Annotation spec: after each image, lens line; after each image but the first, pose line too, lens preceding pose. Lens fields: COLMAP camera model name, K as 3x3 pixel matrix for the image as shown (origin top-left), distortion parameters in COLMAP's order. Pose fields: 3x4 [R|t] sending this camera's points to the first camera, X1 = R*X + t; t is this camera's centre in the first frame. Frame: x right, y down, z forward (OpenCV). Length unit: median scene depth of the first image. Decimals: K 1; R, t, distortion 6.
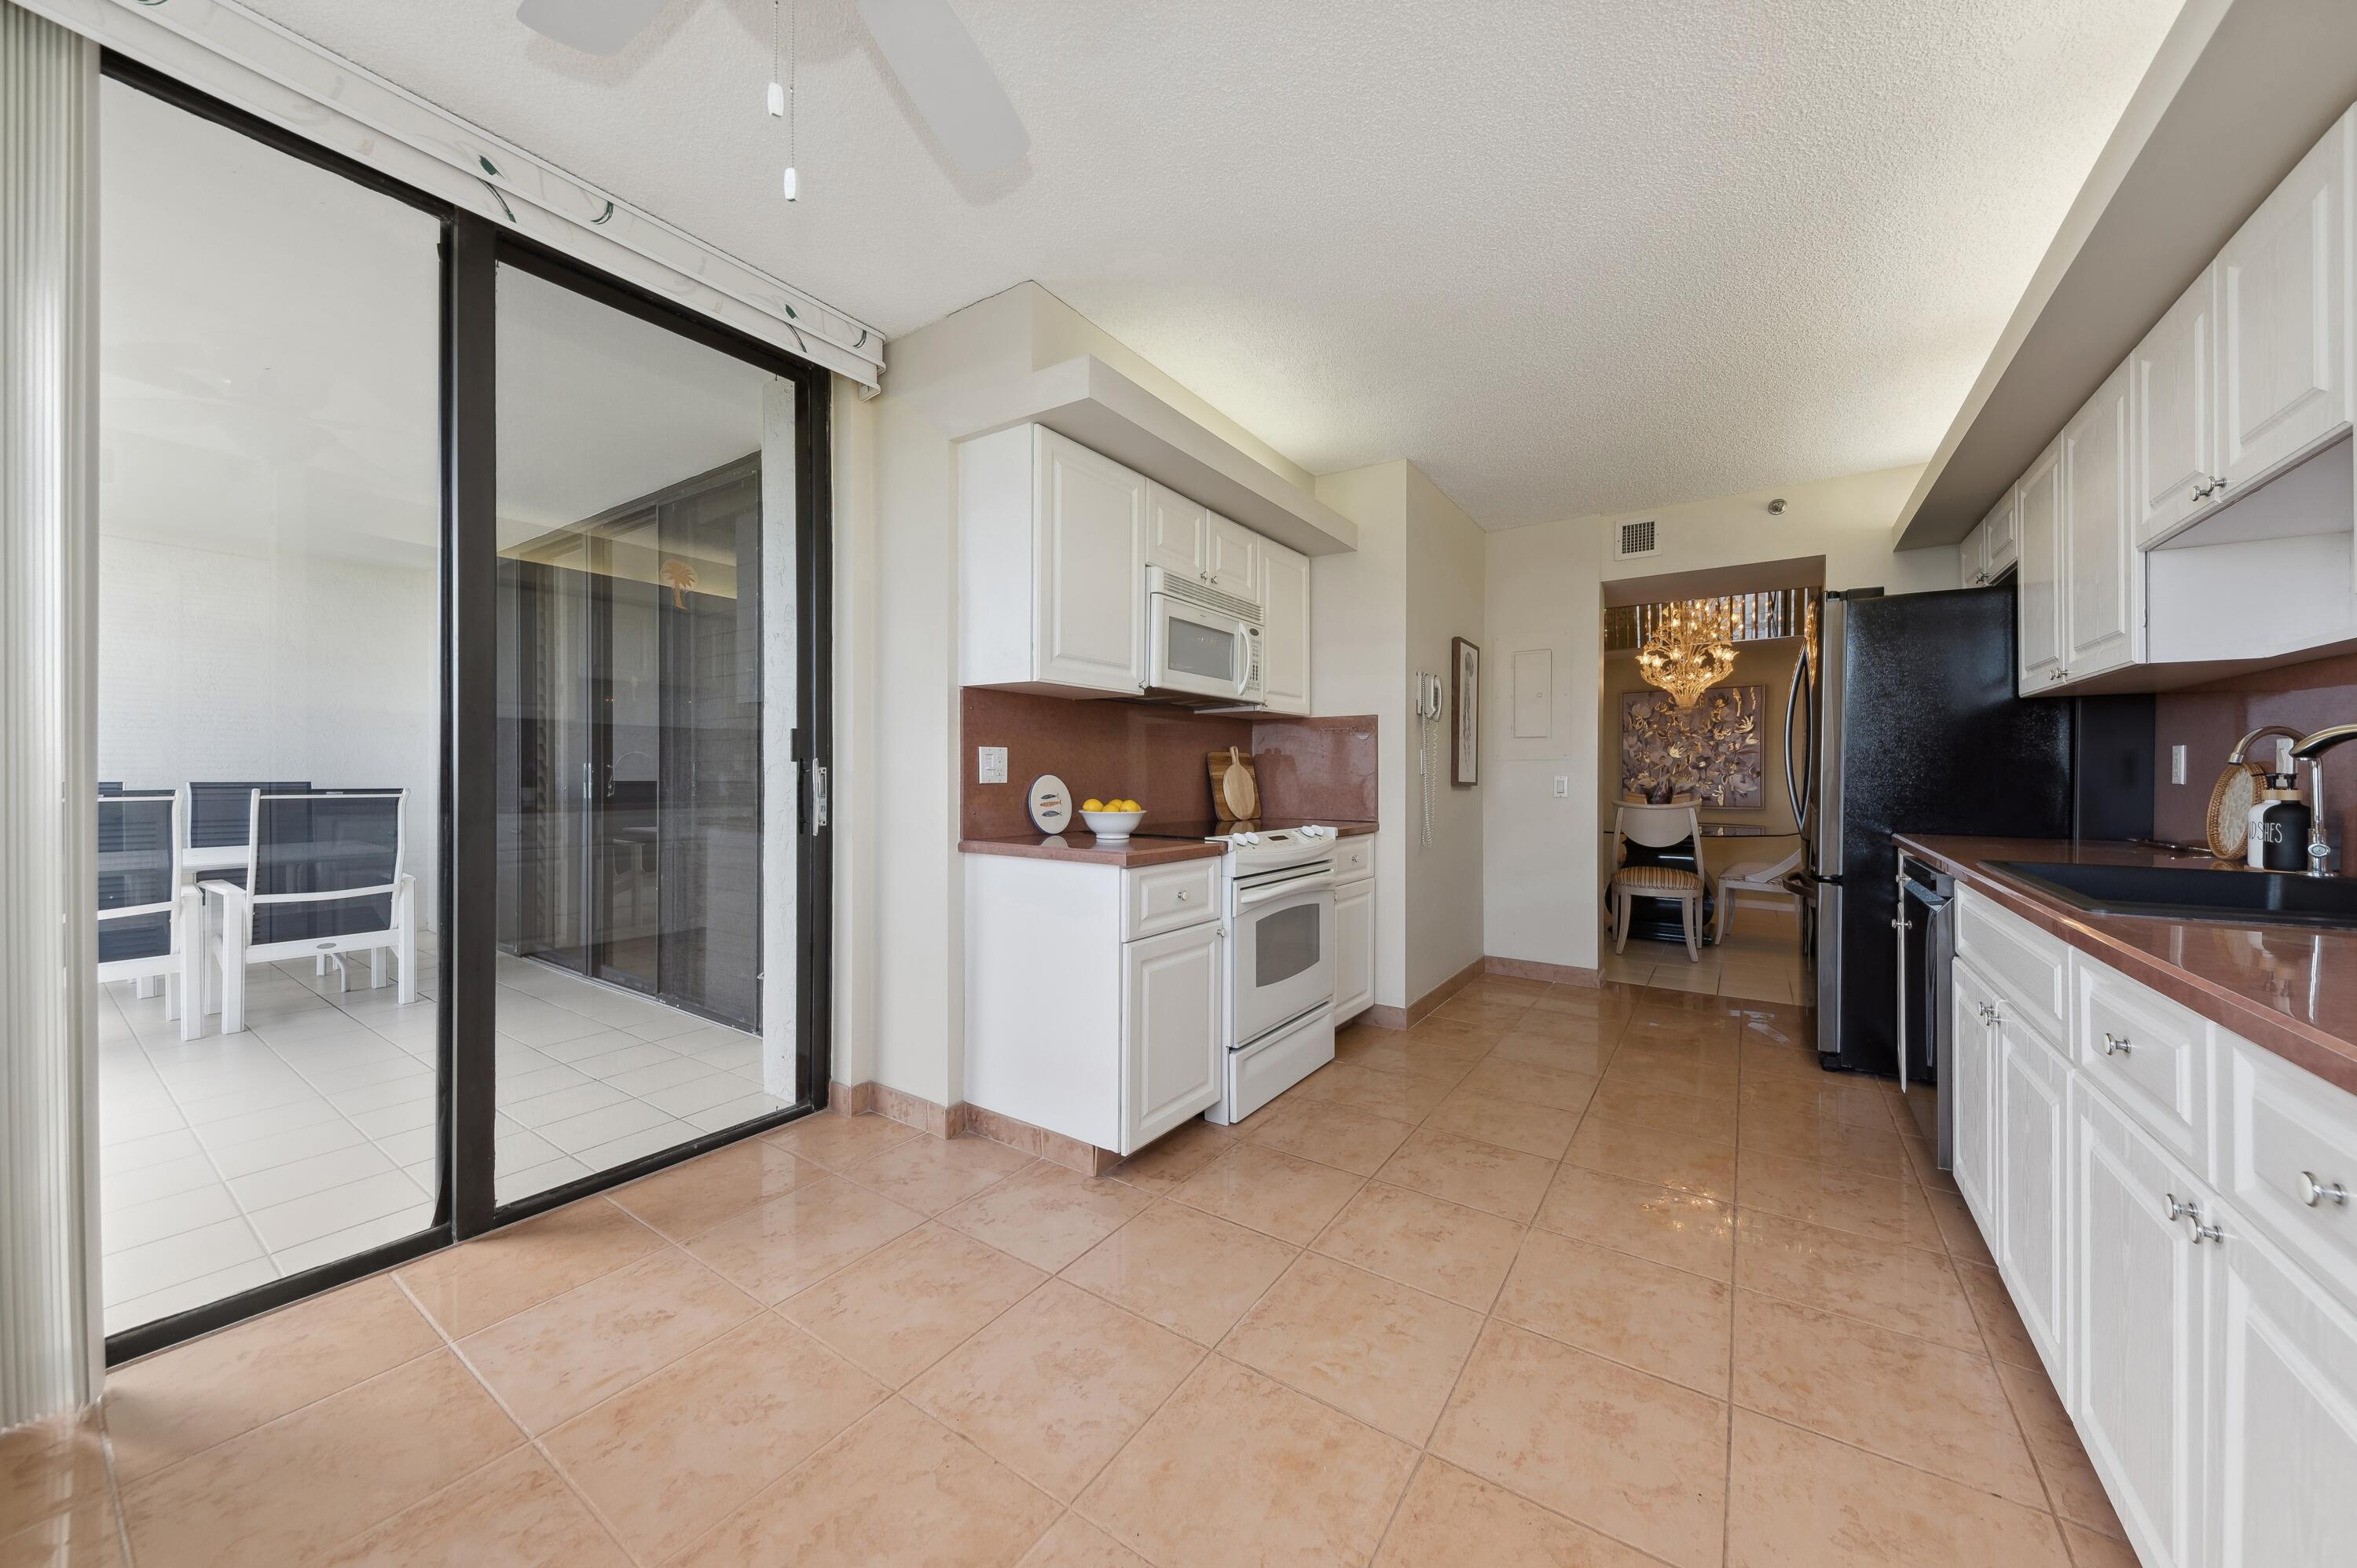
lens RADIAL K [[833.3, 0, 1159.4], [0, 833.3, 766.9], [0, 0, 1]] dist [0.002659, -0.000774]
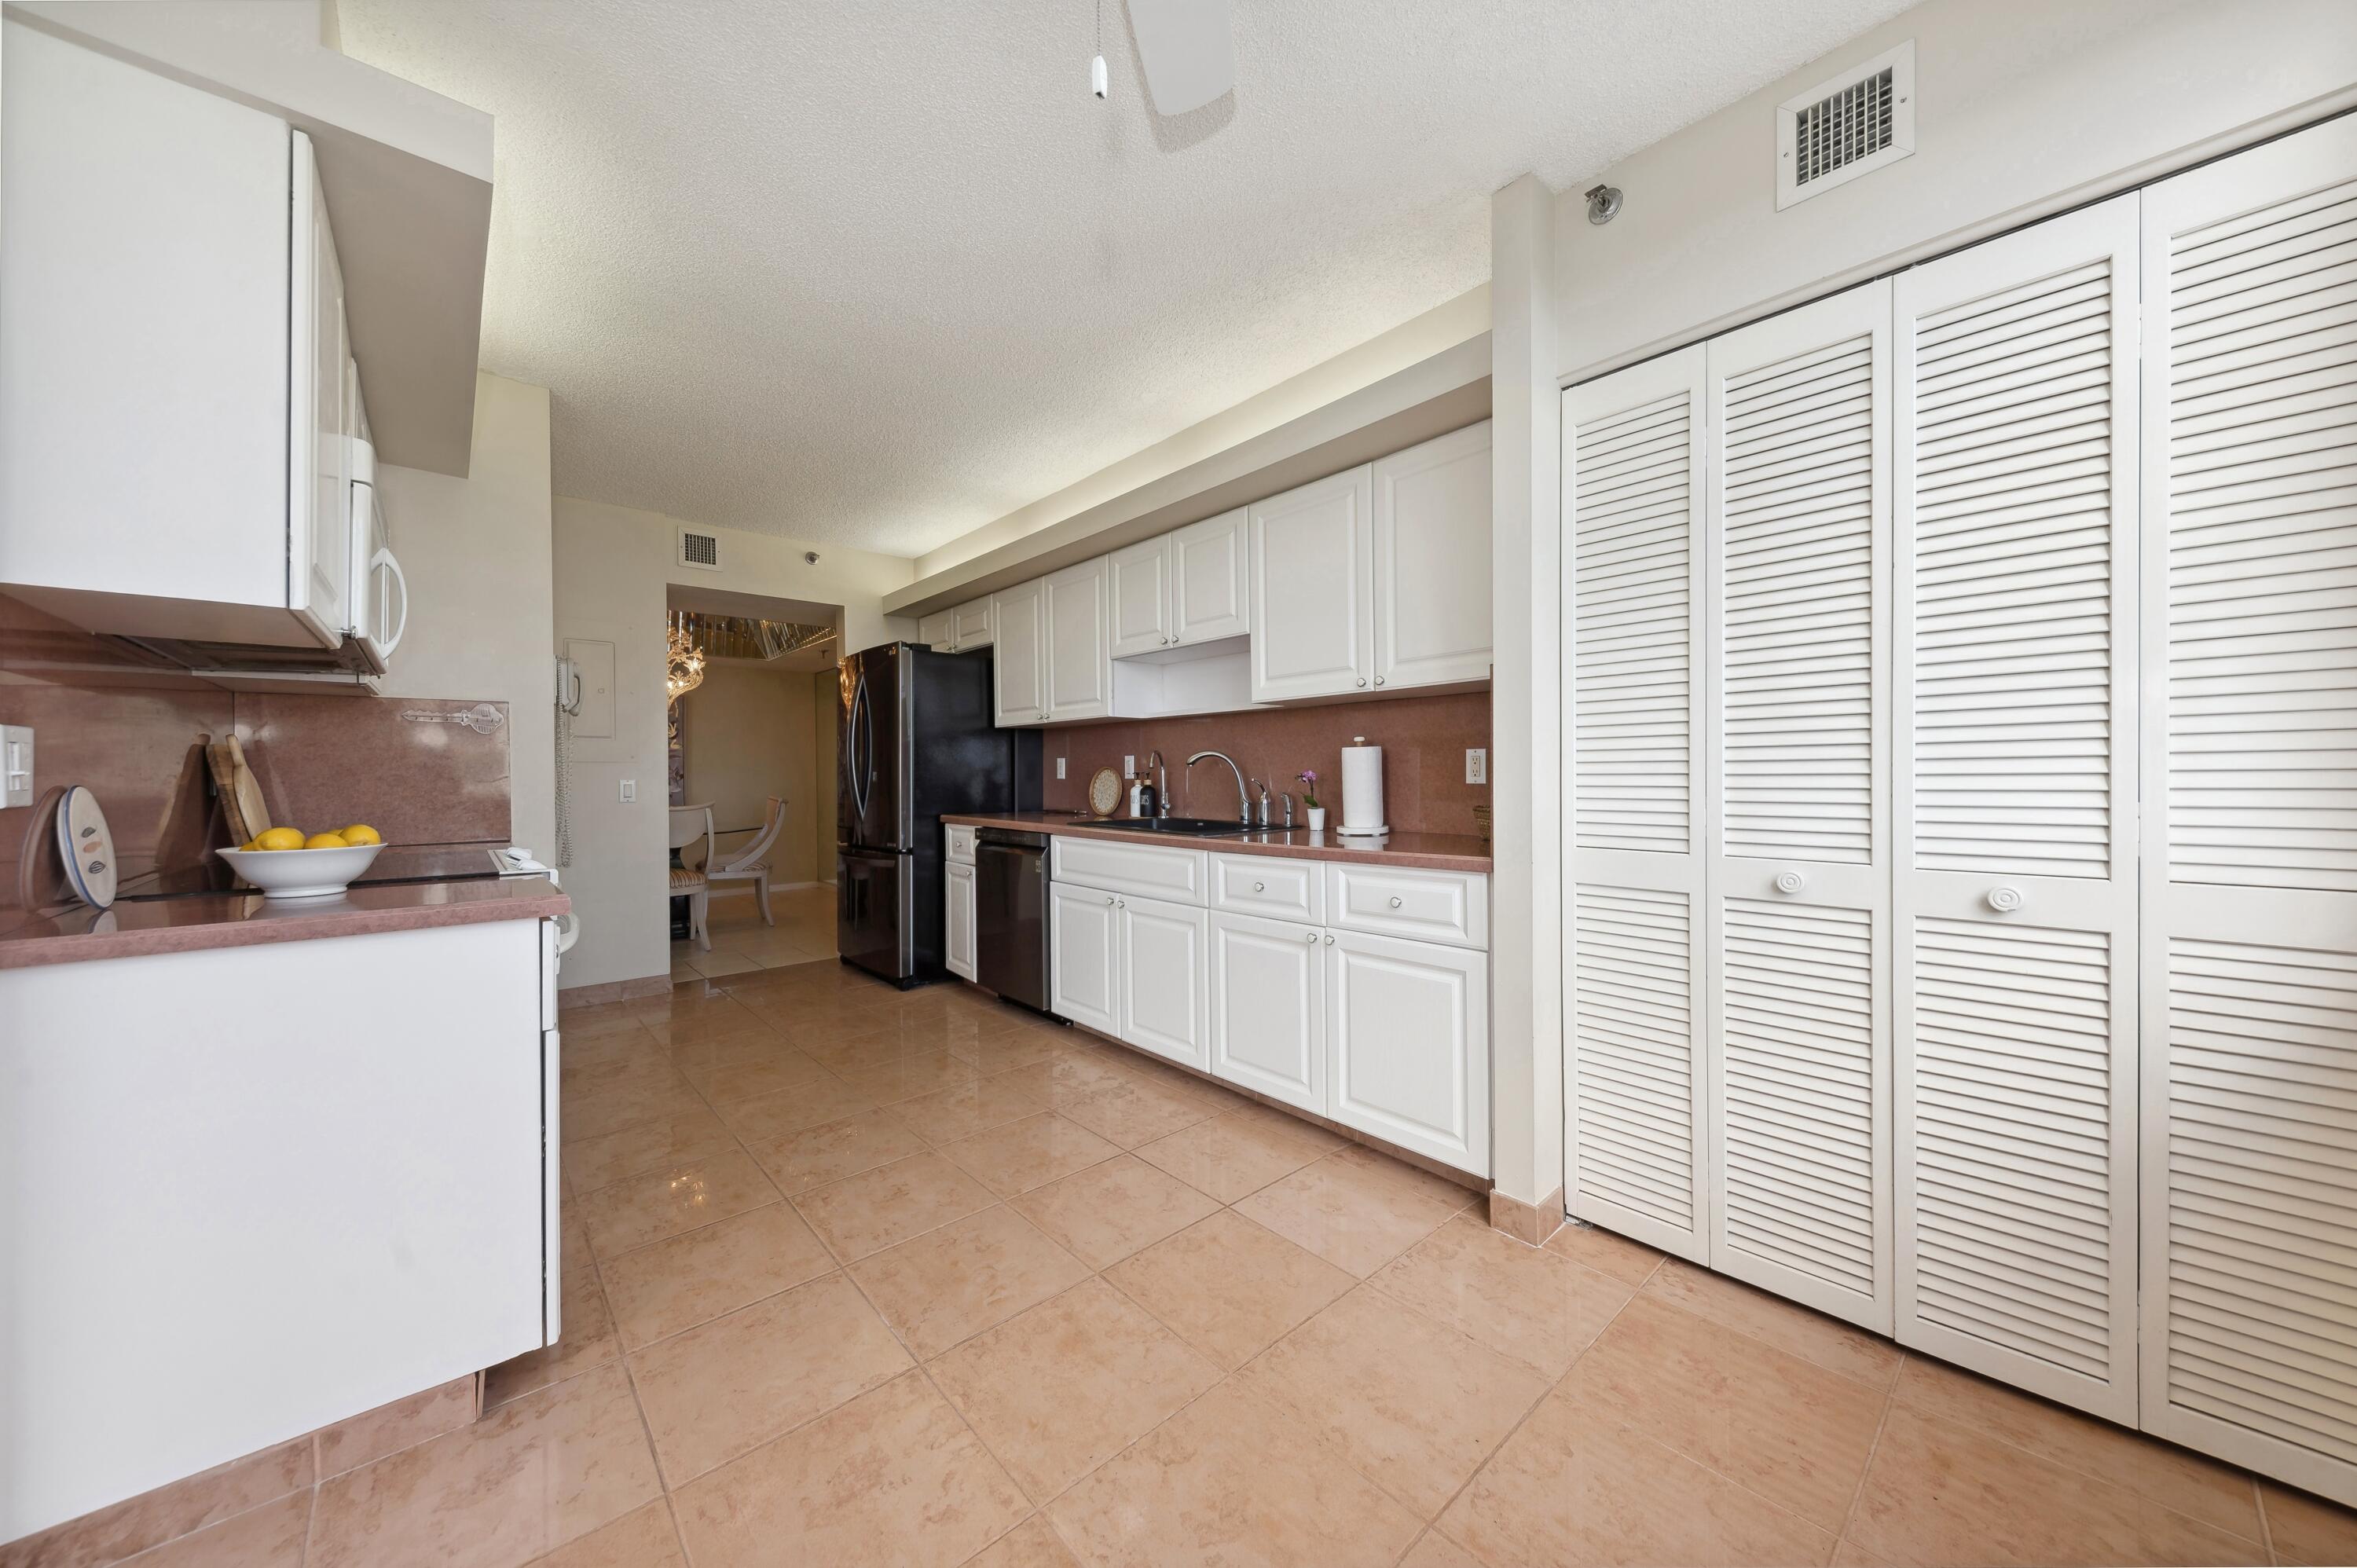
lens RADIAL K [[833.3, 0, 1188.8], [0, 833.3, 775.8], [0, 0, 1]] dist [0.002659, -0.000774]
pose [[0.206471, -0.008044, 0.978420, -0.571792], [0.001337, 0.999968, 0.007939, -0.000201], [-0.978452, -0.000331, 0.206475, 0.338135]]
